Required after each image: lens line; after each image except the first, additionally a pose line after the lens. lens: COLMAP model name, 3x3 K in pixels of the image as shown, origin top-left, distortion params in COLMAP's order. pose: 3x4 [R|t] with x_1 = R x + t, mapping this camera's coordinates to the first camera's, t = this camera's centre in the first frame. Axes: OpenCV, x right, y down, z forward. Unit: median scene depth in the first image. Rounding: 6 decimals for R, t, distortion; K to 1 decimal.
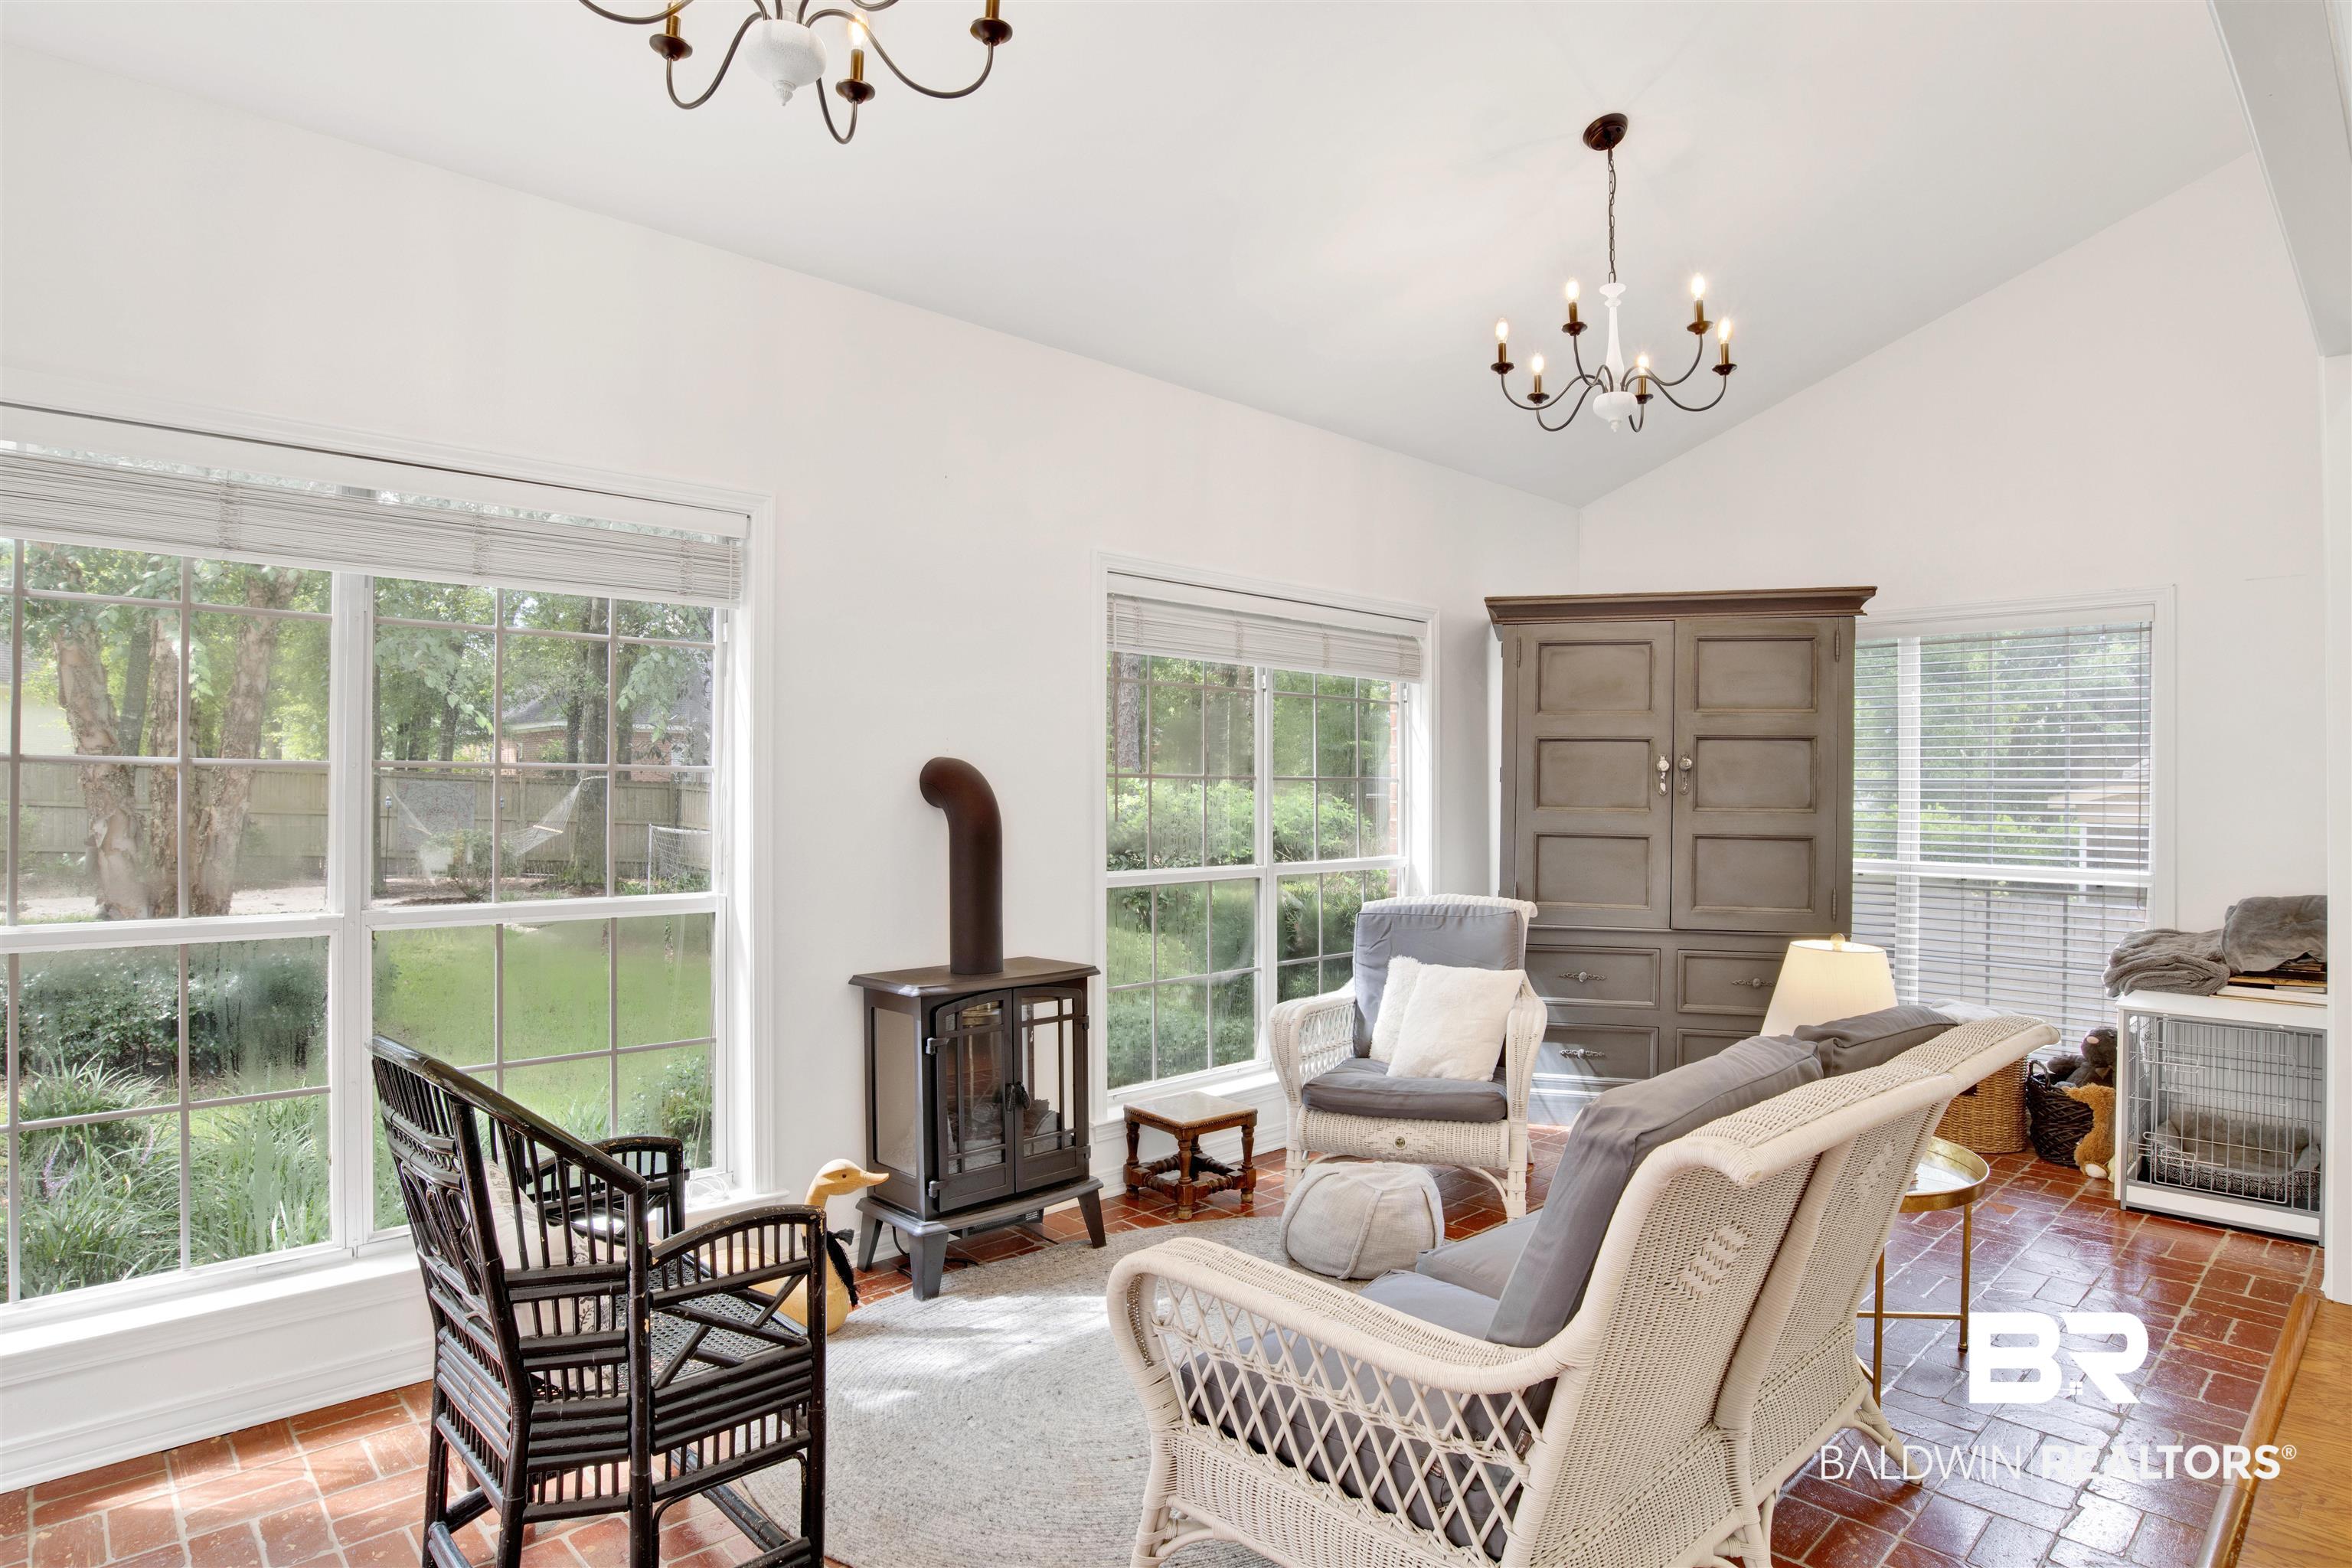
lens RADIAL K [[1261.2, 0, 1176.0], [0, 1261.2, 784.0], [0, 0, 1]] dist [-0.086567, 0.036693]
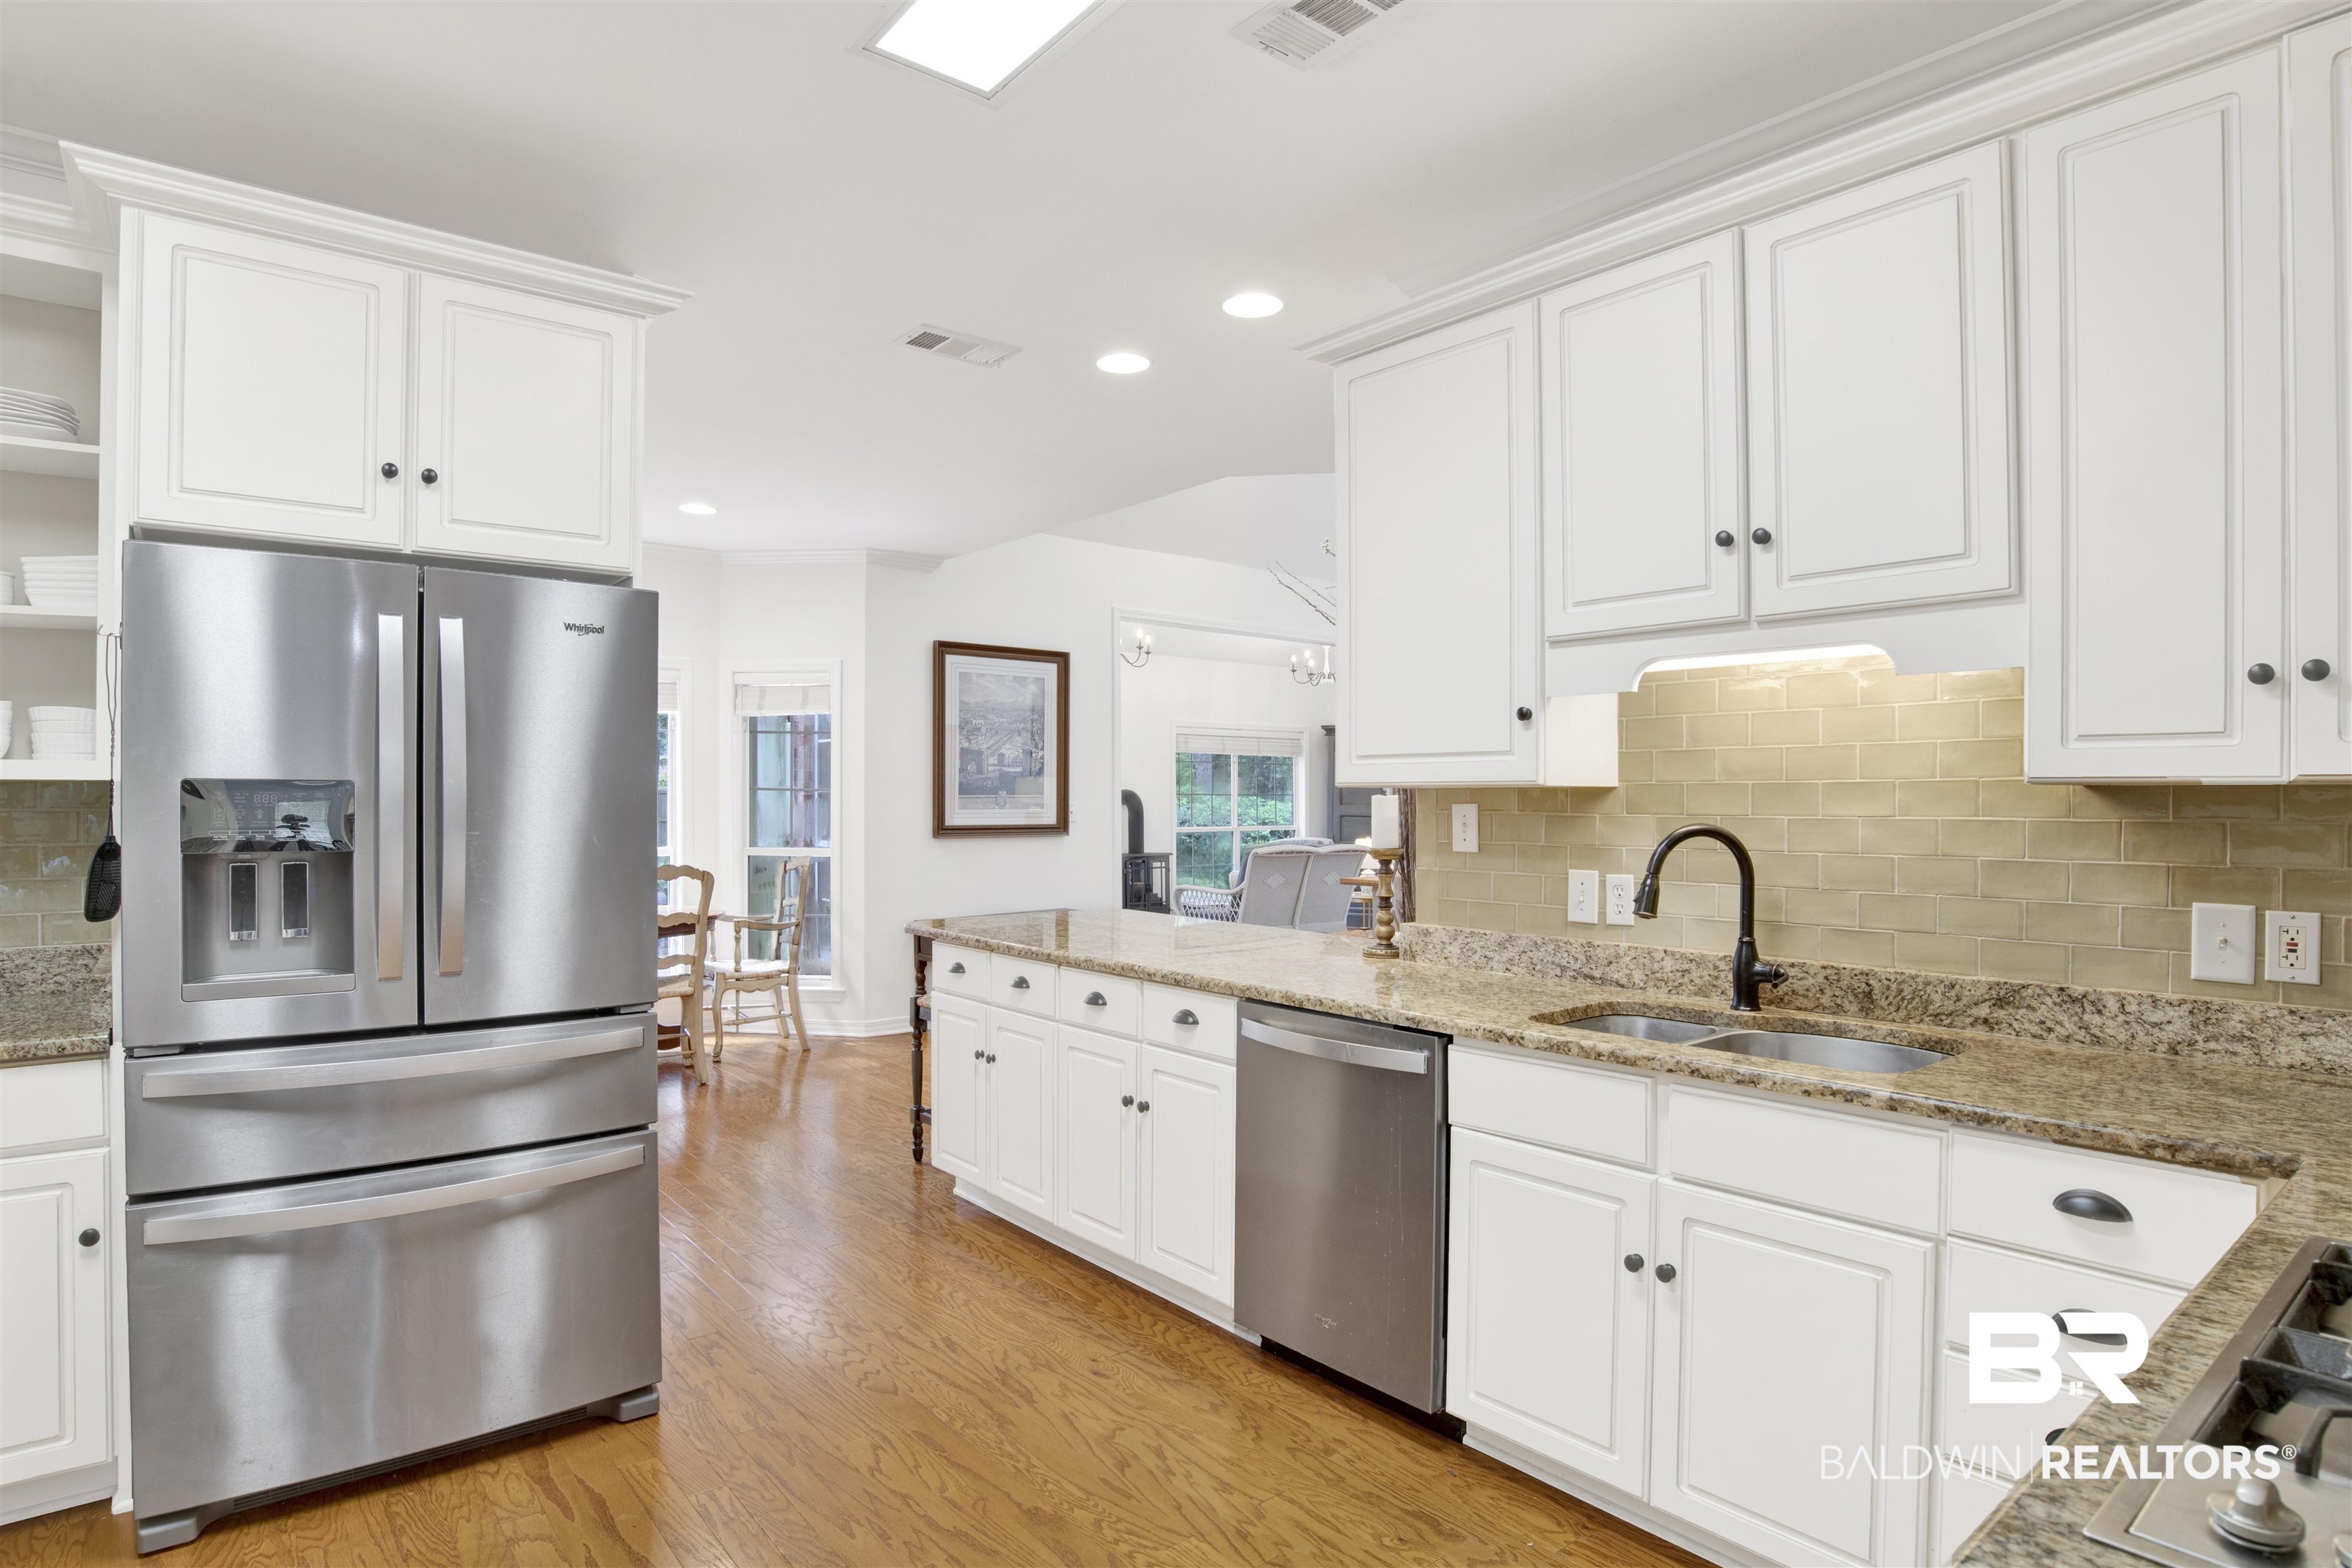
lens RADIAL K [[1261.2, 0, 1176.0], [0, 1261.2, 784.0], [0, 0, 1]] dist [-0.086567, 0.036693]
pose [[0.998313, -0.001999, -0.058029, 0.144583], [0.001270, 0.999920, -0.012609, 0.000698], [0.058049, 0.012514, 0.998235, -2.386614]]
